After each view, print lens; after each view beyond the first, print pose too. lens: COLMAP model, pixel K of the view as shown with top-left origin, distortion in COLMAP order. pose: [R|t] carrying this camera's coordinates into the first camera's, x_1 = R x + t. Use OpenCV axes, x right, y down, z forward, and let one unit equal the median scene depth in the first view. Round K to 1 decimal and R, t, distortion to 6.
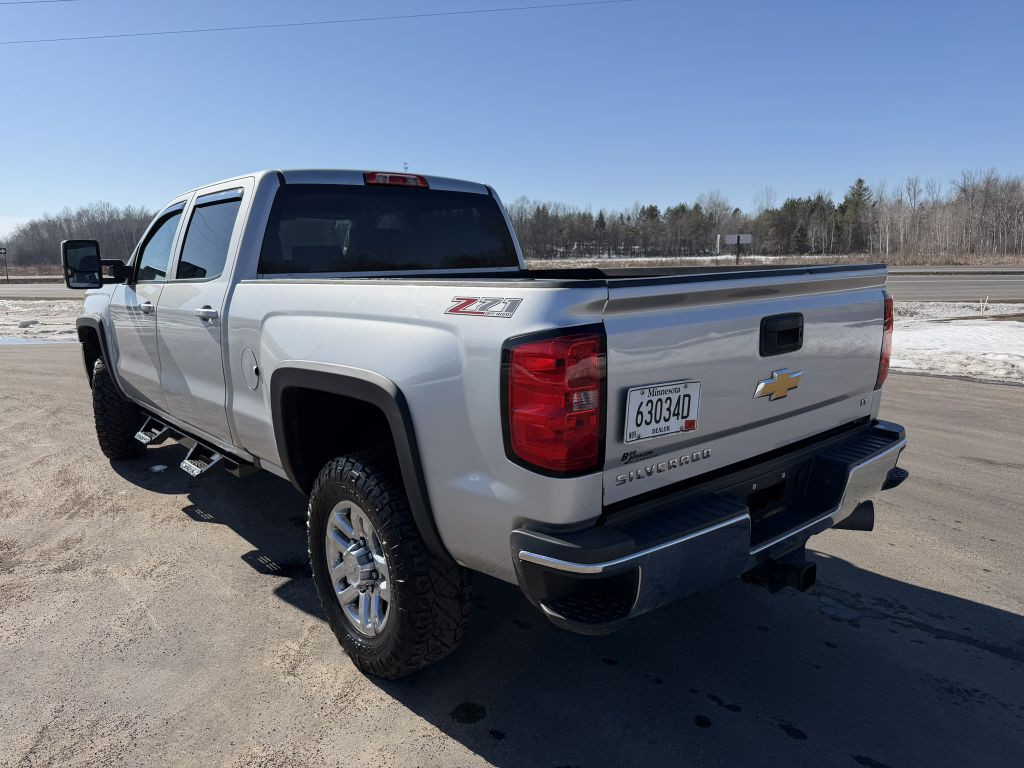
lens RADIAL K [[723.8, 0, 501.0], [0, 723.8, 382.2], [0, 0, 1]] dist [0.039052, -0.082378]
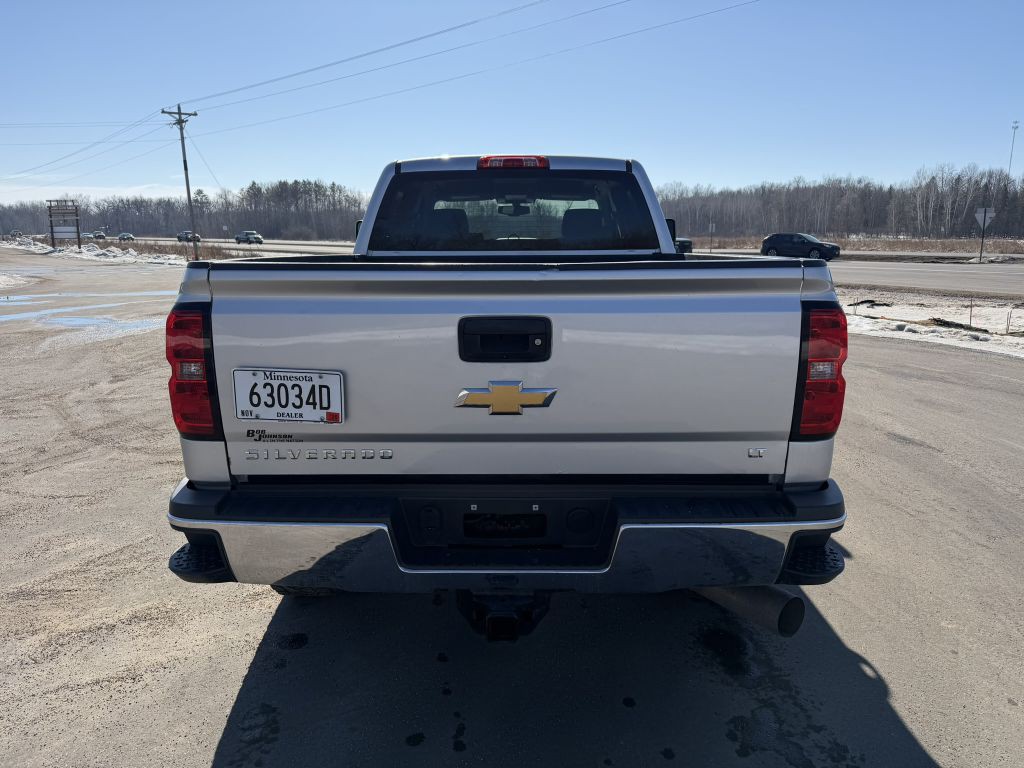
lens RADIAL K [[718.3, 0, 512.0], [0, 718.3, 384.0], [0, 0, 1]] dist [0.030268, -0.042214]
pose [[0.756301, 0.143280, -0.638341, 1.068905], [-0.120232, 0.989545, 0.079660, -0.092644], [0.643081, 0.016502, 0.765621, 0.423110]]
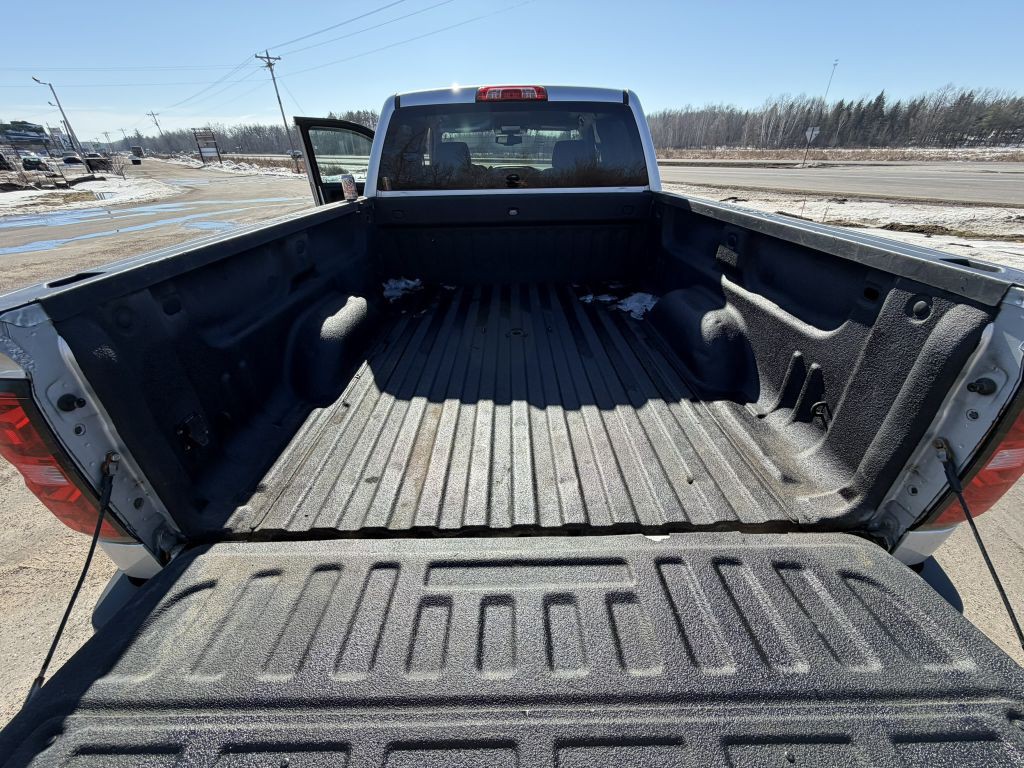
lens RADIAL K [[407.6, 0, 512.0], [0, 407.6, 384.0], [0, 0, 1]] dist [0.000879, -0.000187]
pose [[0.770144, 0.320679, -0.551400, 0.602498], [-0.107447, 0.917307, 0.383409, -0.233858], [0.628755, -0.236034, 0.740915, 0.904317]]
